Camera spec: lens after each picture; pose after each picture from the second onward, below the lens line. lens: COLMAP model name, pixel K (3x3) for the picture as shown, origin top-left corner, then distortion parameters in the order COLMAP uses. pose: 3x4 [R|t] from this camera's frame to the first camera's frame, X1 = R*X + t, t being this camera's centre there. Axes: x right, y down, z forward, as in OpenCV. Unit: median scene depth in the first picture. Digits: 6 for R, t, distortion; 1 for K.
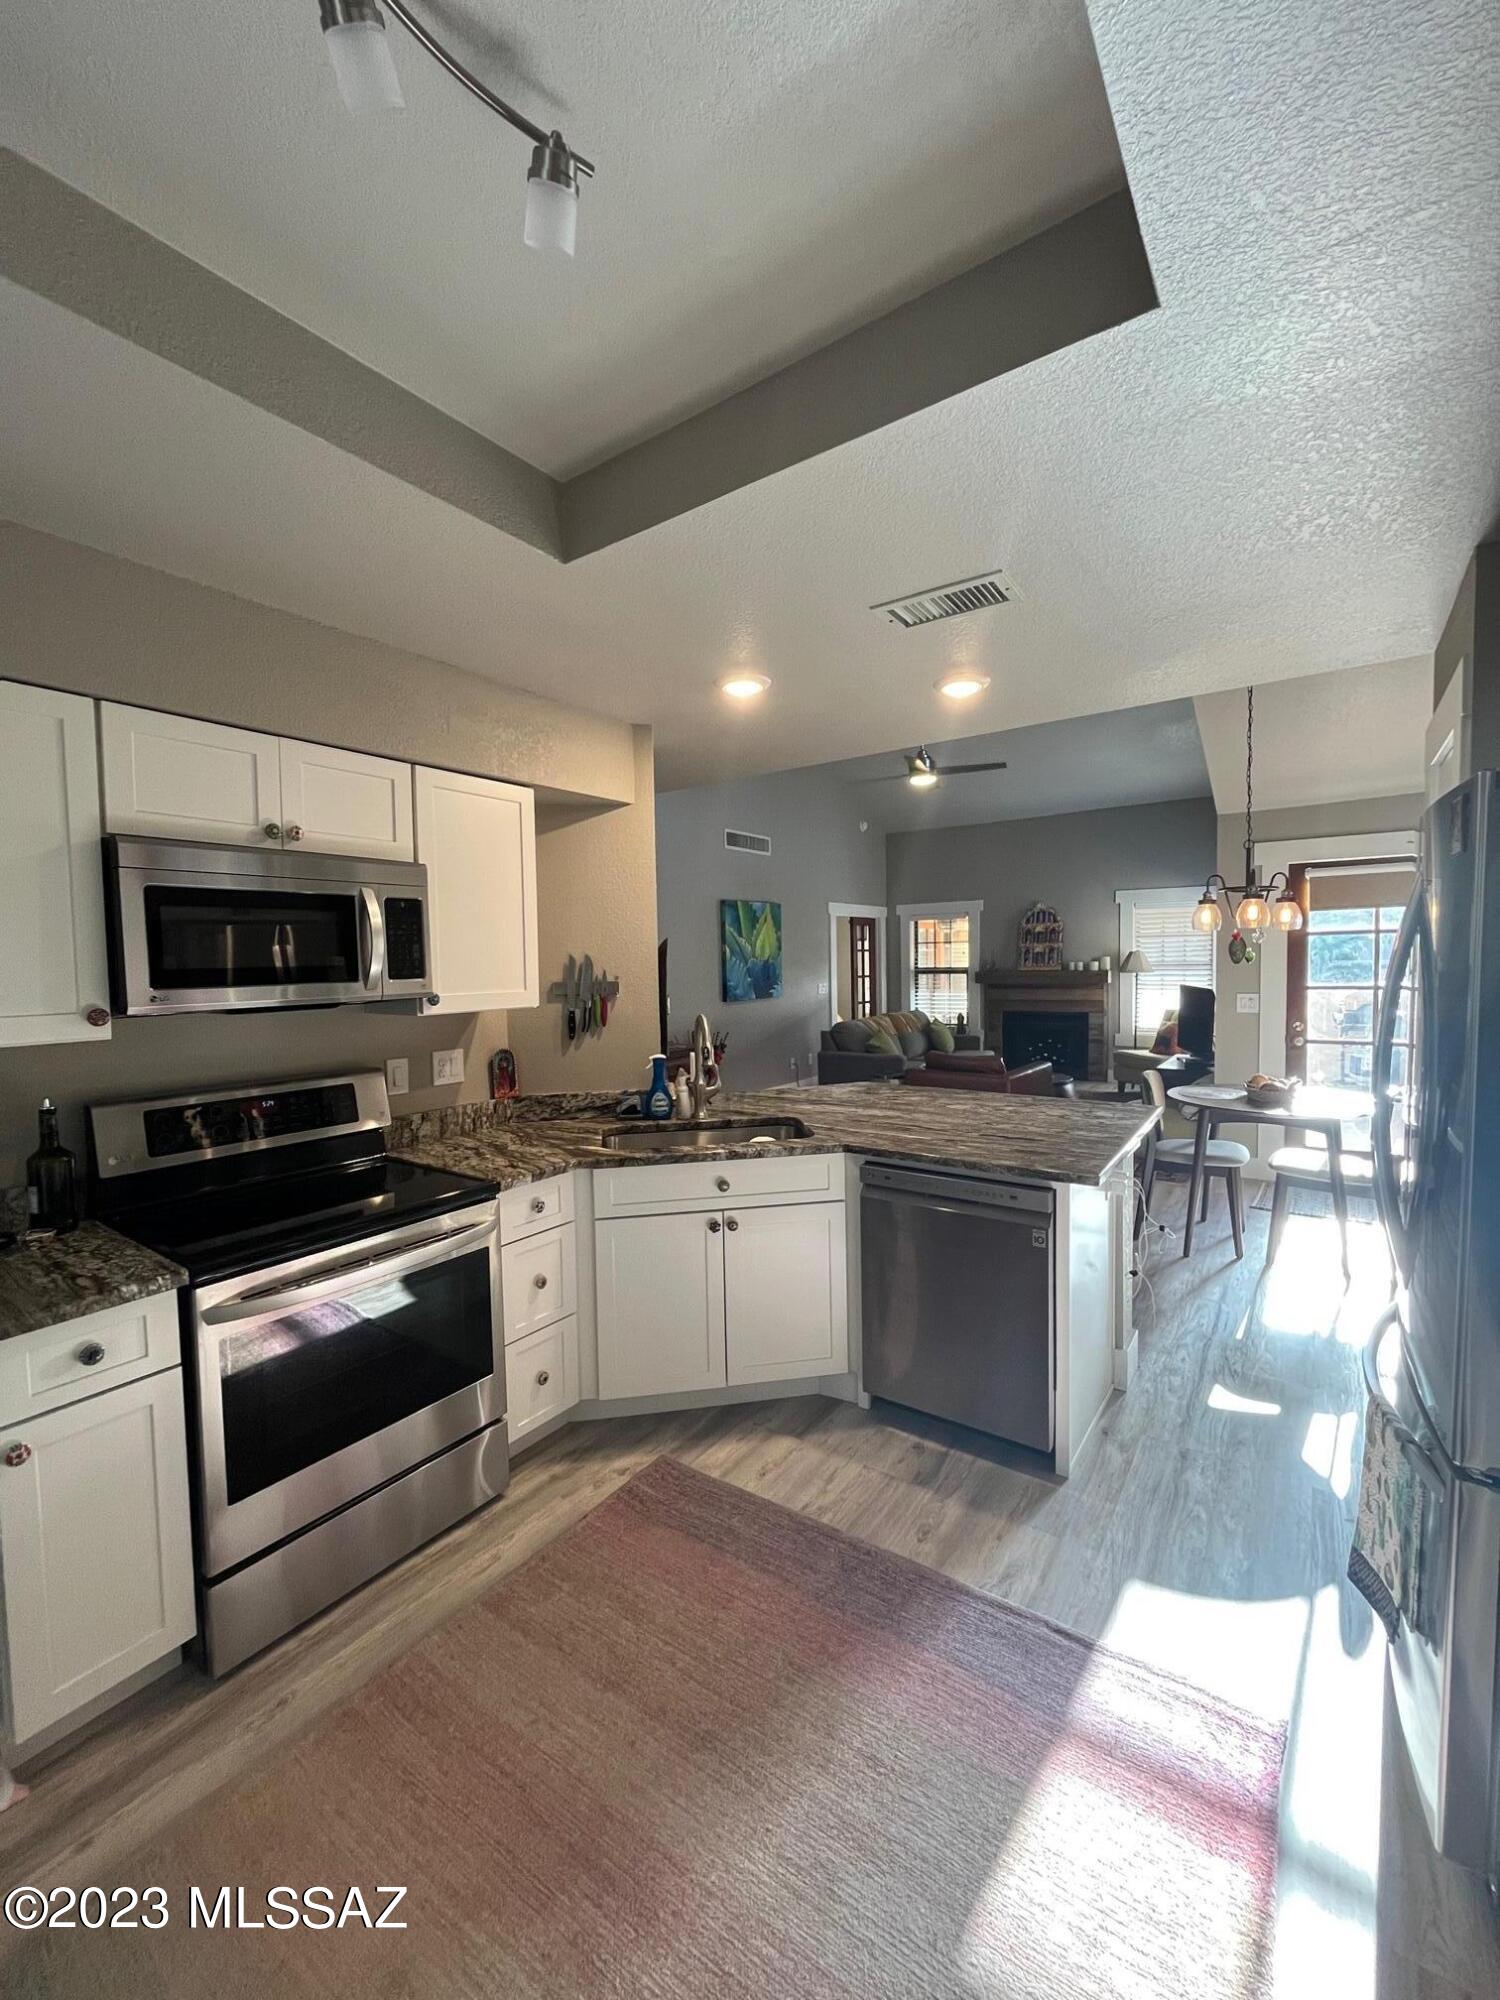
lens RADIAL K [[798.4, 0, 752.0], [0, 798.4, 999.6], [0, 0, 1]] dist [-0.002965, -0.000194]
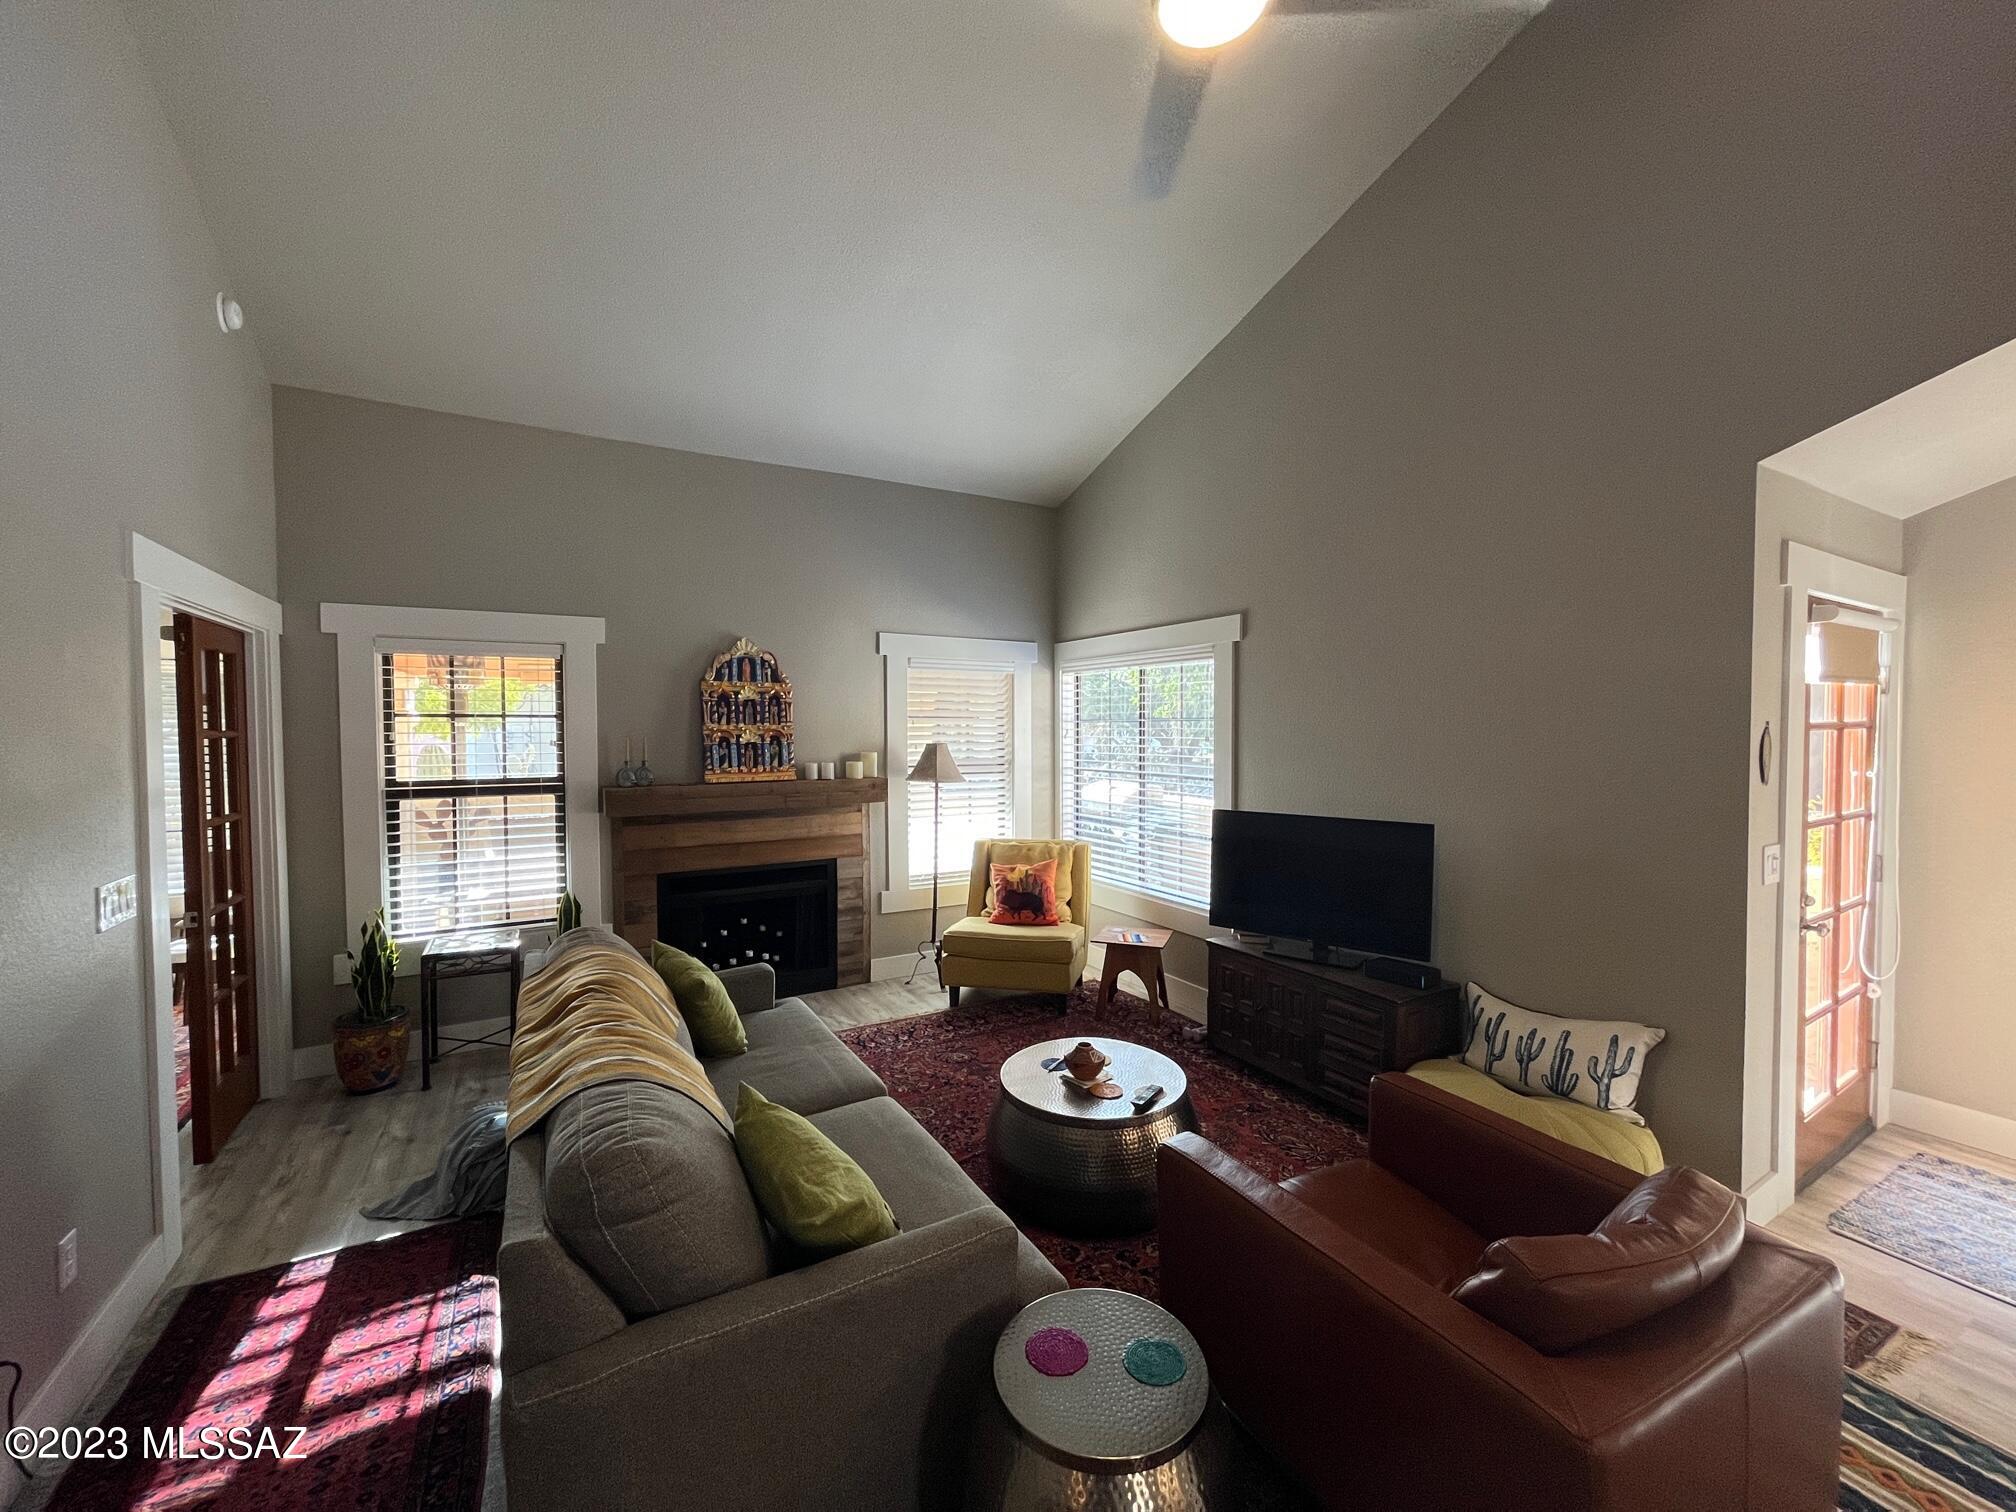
lens RADIAL K [[804.7, 0, 1008.7], [0, 804.7, 750.2], [0, 0, 1]] dist [-0.002965, -0.000194]
pose [[0.417844, -0.007331, 0.908489, -0.010455], [0.041458, 0.999080, -0.011006, -0.043012], [-0.907573, 0.042263, 0.417763, 0.654492]]
